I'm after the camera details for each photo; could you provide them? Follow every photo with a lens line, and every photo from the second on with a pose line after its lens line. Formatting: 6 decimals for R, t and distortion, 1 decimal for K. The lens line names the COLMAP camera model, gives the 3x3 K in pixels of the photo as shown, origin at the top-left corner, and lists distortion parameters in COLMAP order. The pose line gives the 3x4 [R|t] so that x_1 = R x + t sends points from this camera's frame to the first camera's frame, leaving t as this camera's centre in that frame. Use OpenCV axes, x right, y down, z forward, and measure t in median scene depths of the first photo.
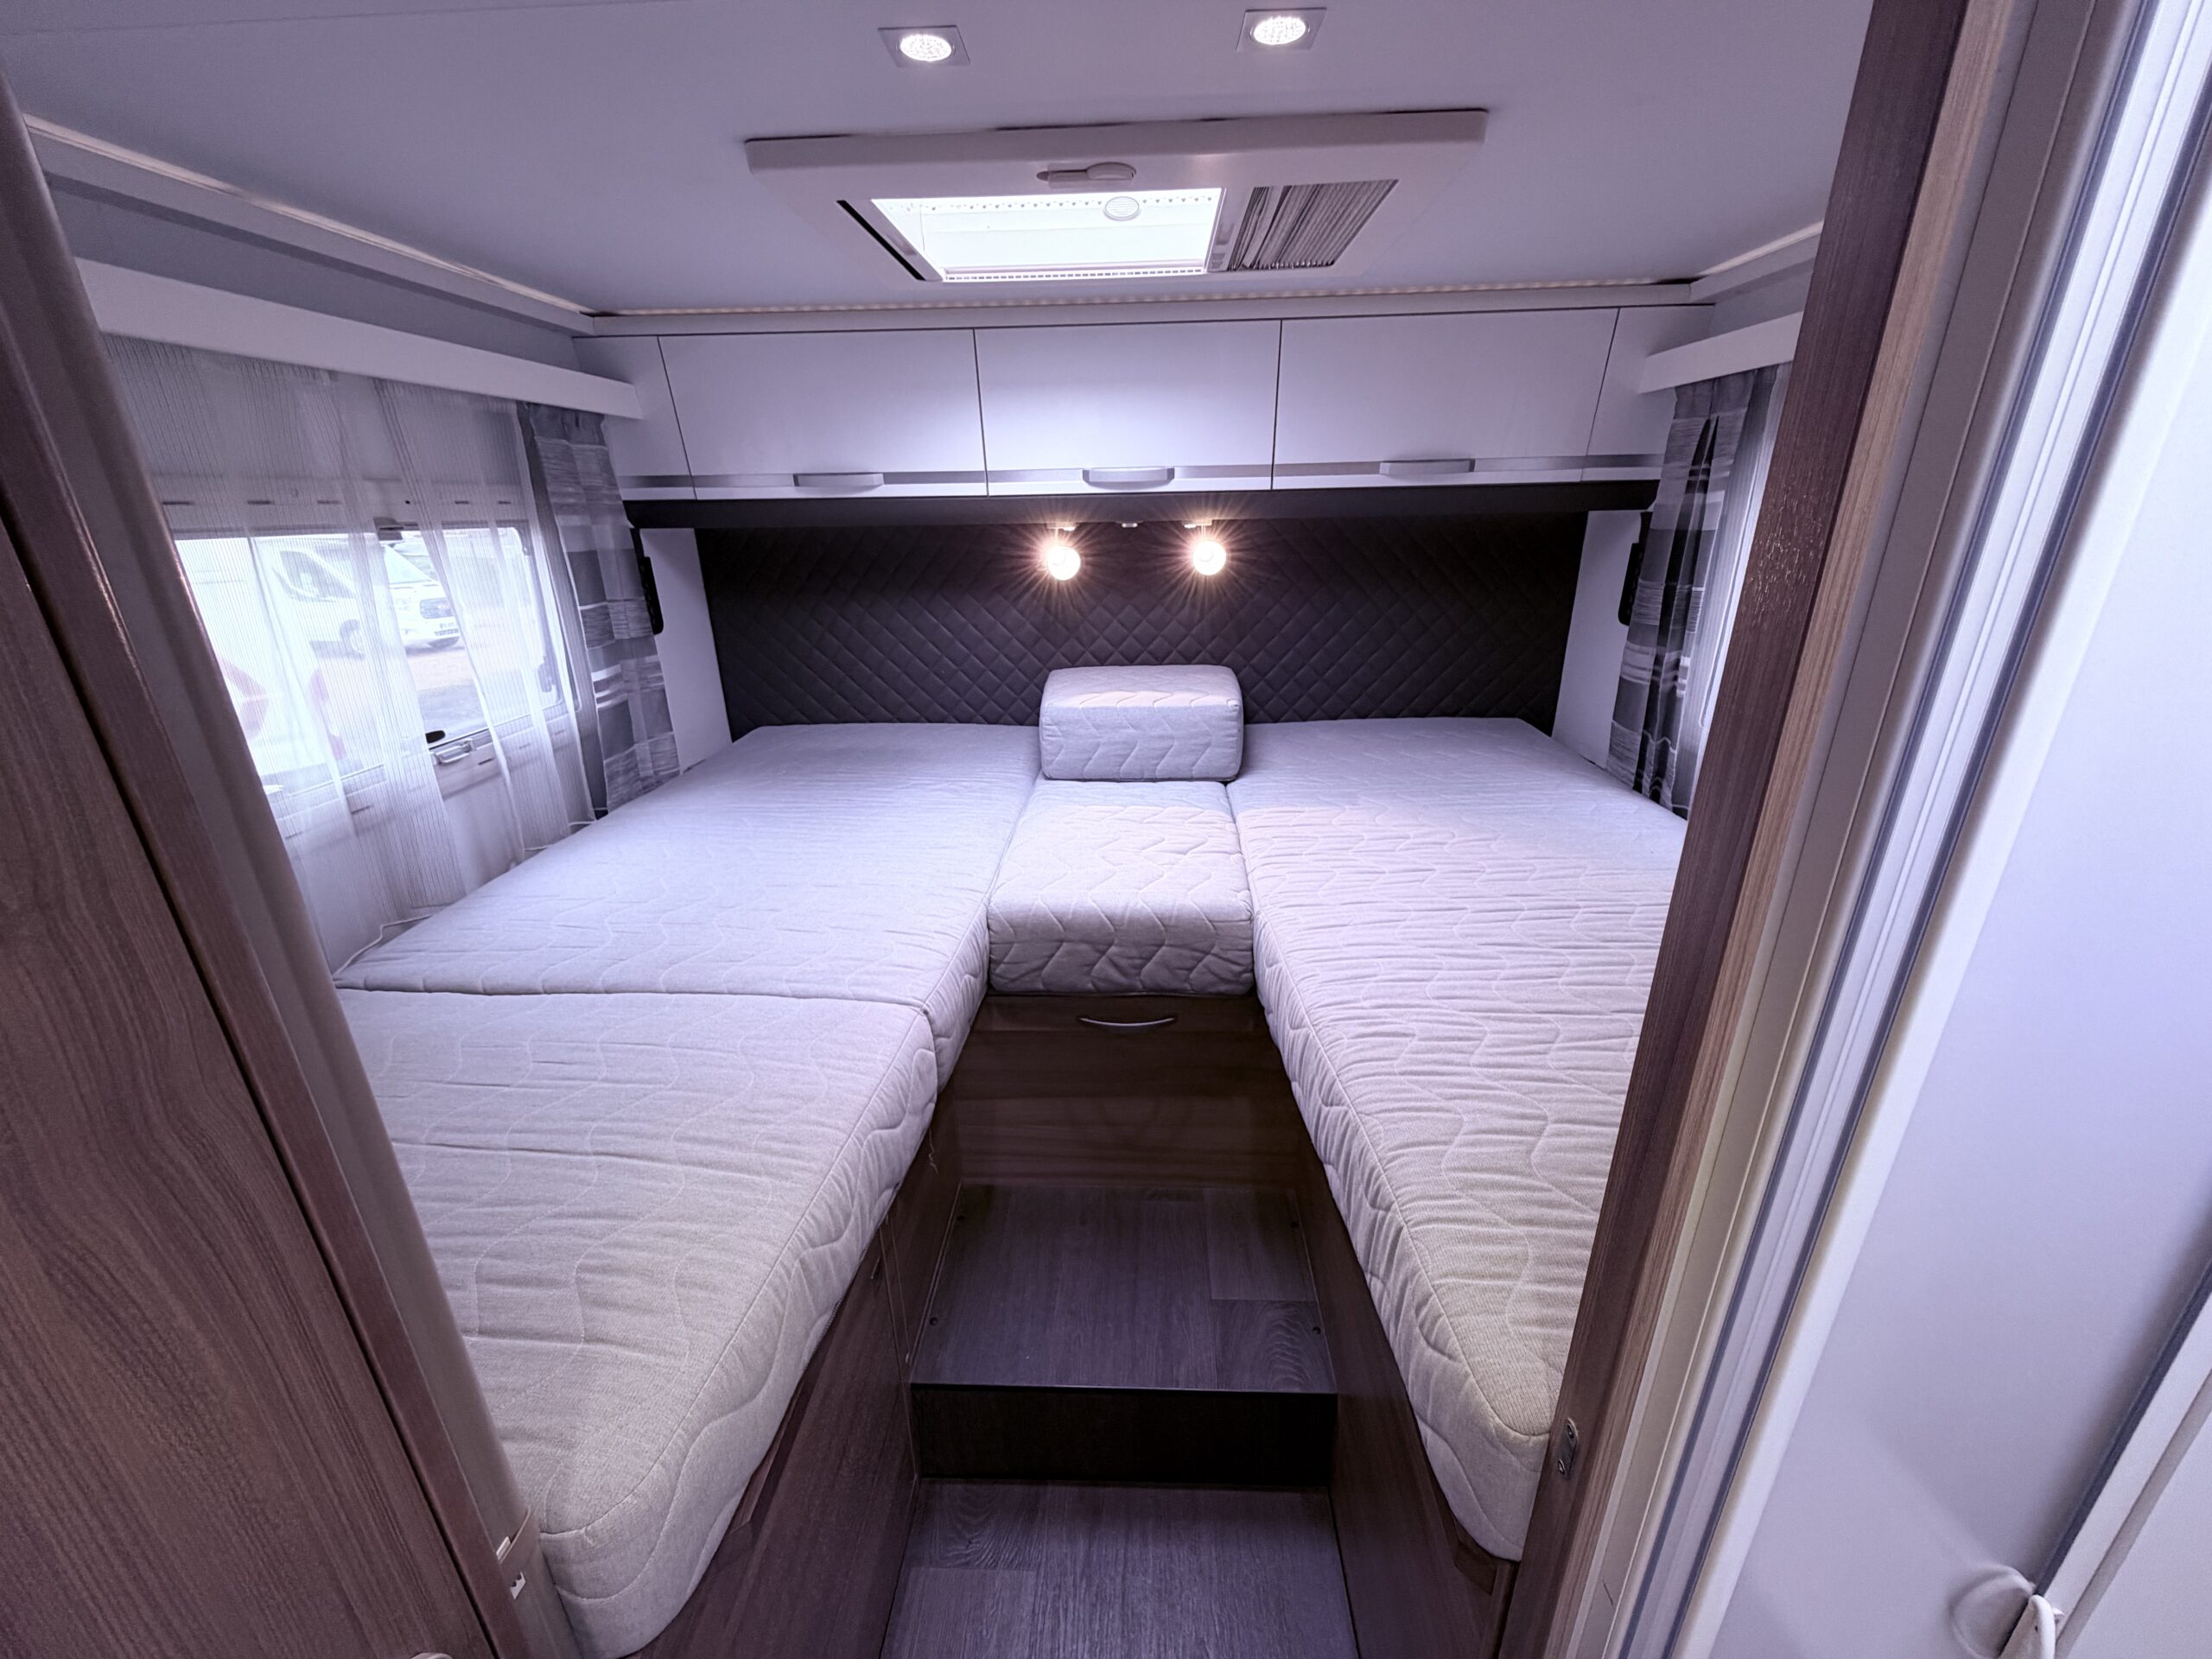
lens RADIAL K [[883.4, 0, 1116.4], [0, 883.4, 829.5], [0, 0, 1]] dist [0.000672, -0.000201]
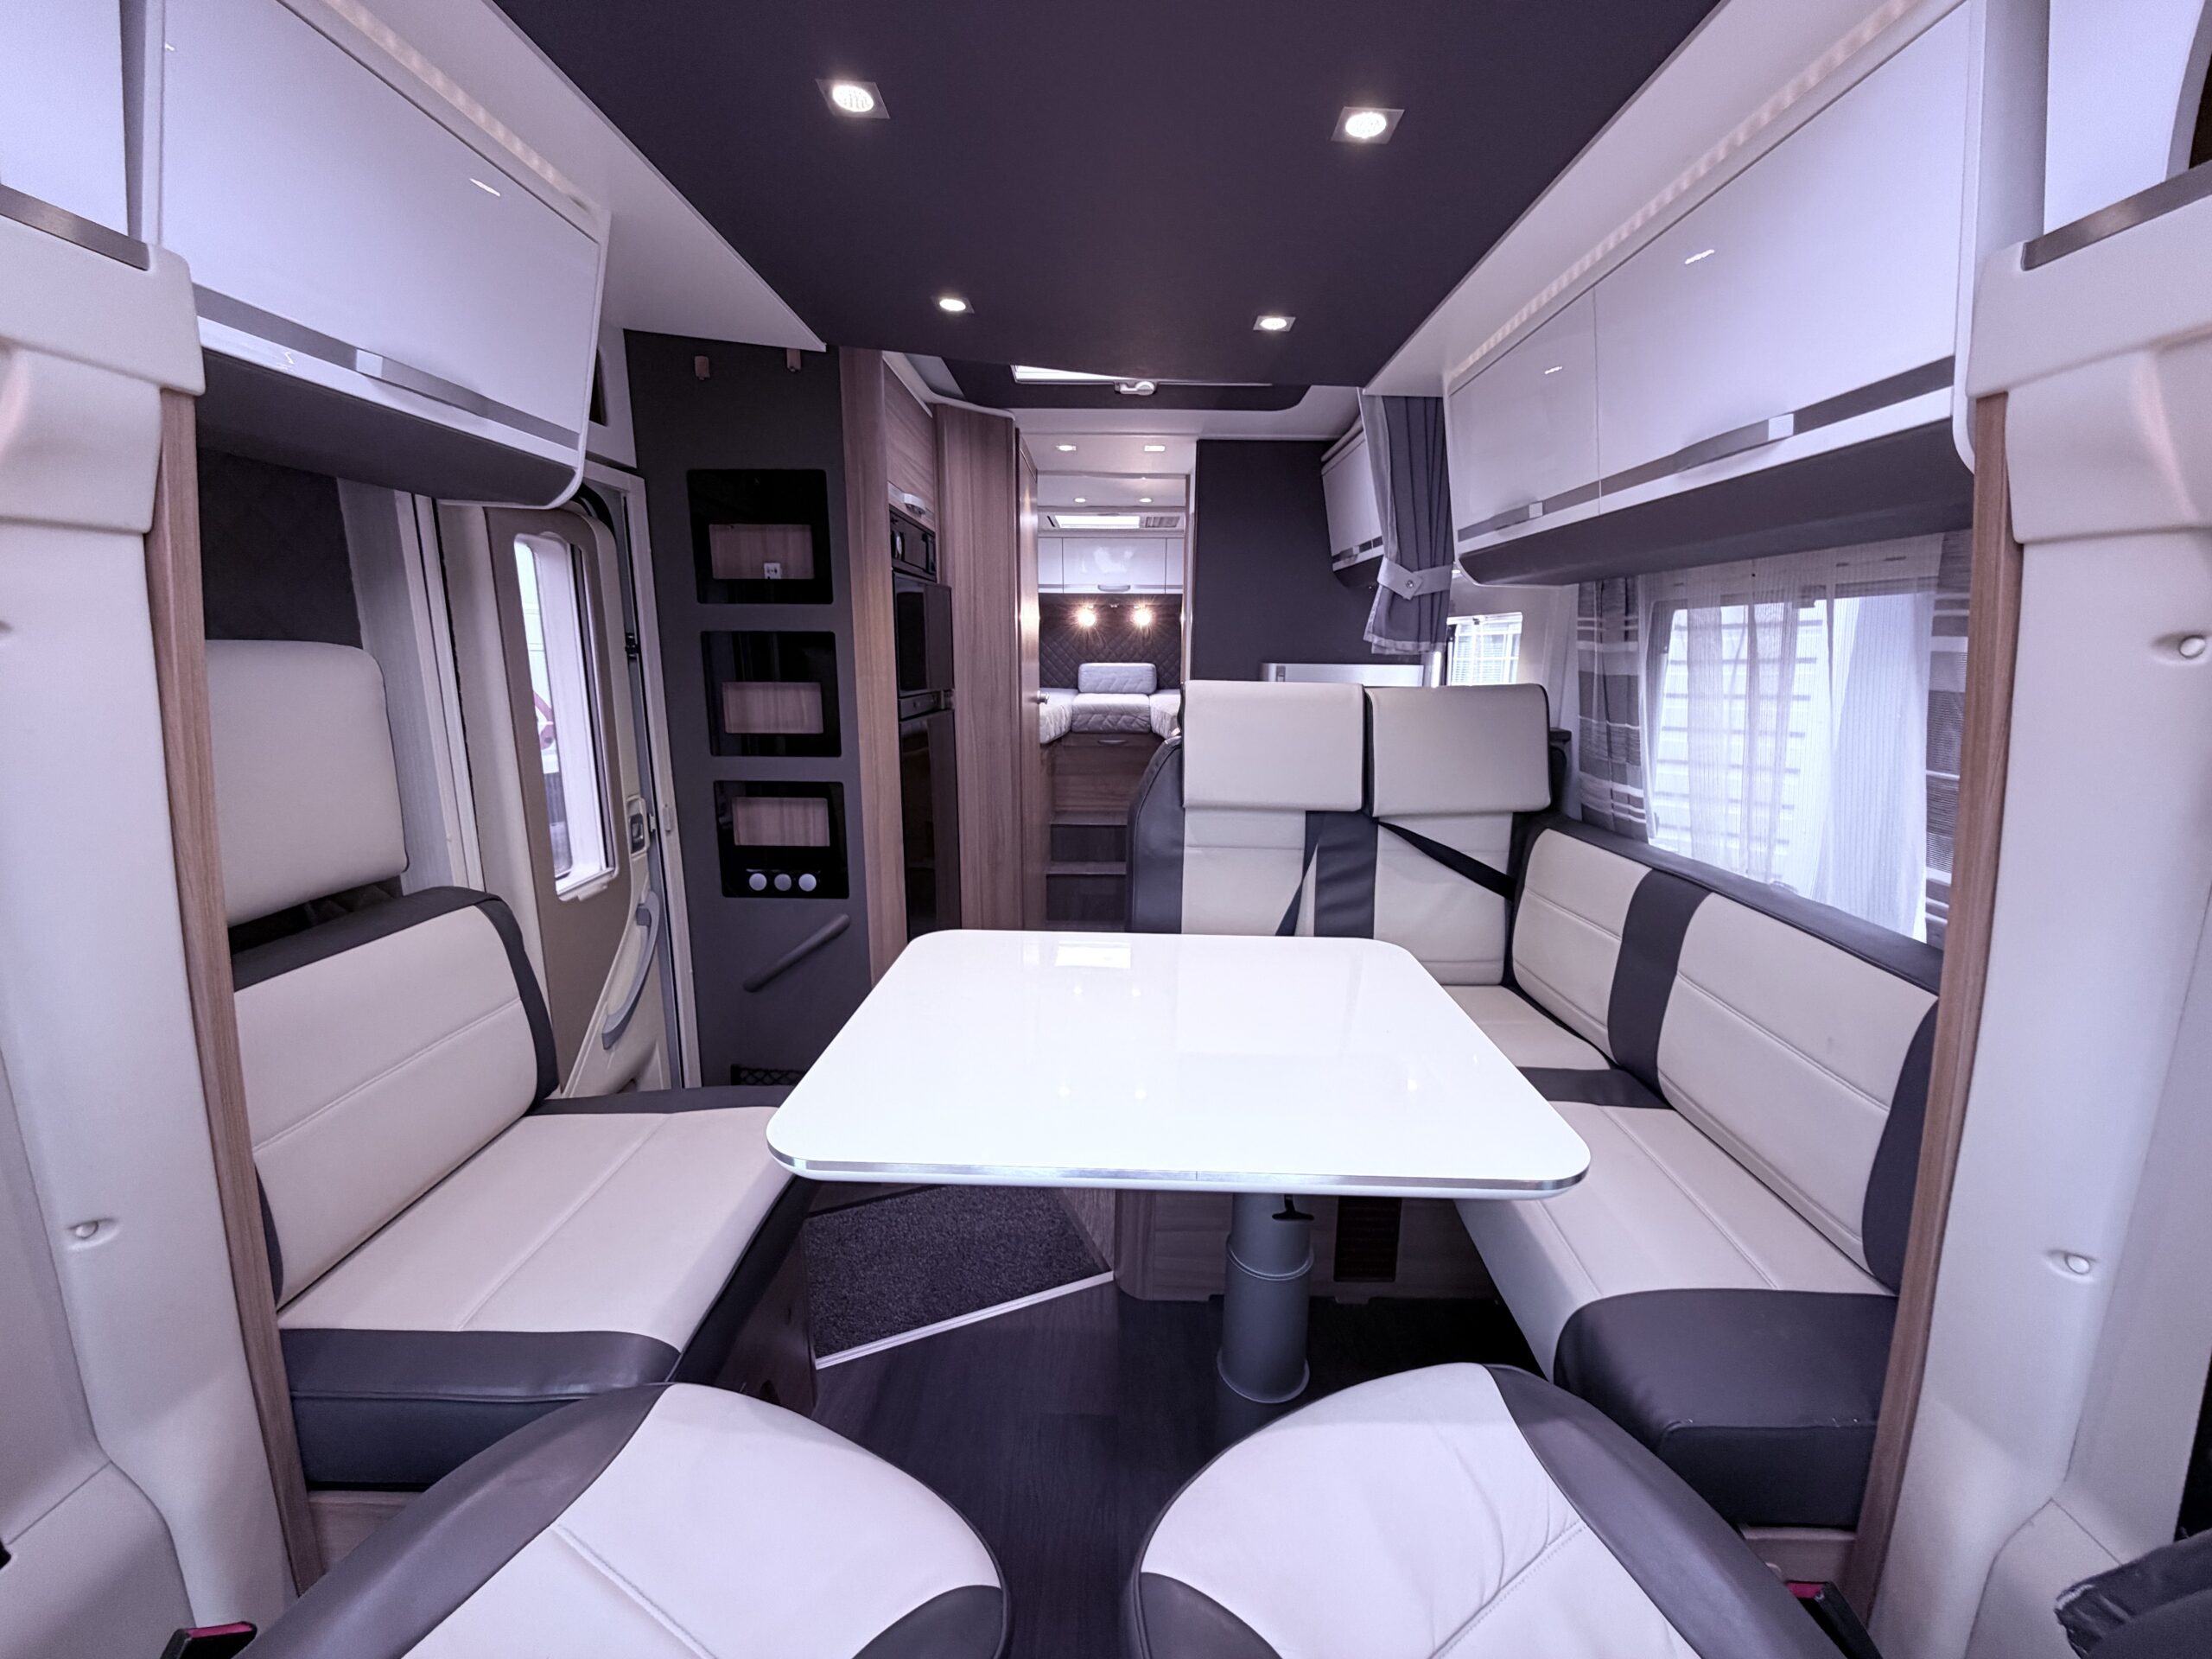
lens RADIAL K [[883.4, 0, 1116.4], [0, 883.4, 829.5], [0, 0, 1]] dist [0.000672, -0.000201]
pose [[0.998633, 0.019246, 0.048607, -0.099065], [-0.012393, 0.990418, -0.137544, 0.729501], [-0.050789, 0.136753, 0.989302, -1.630207]]
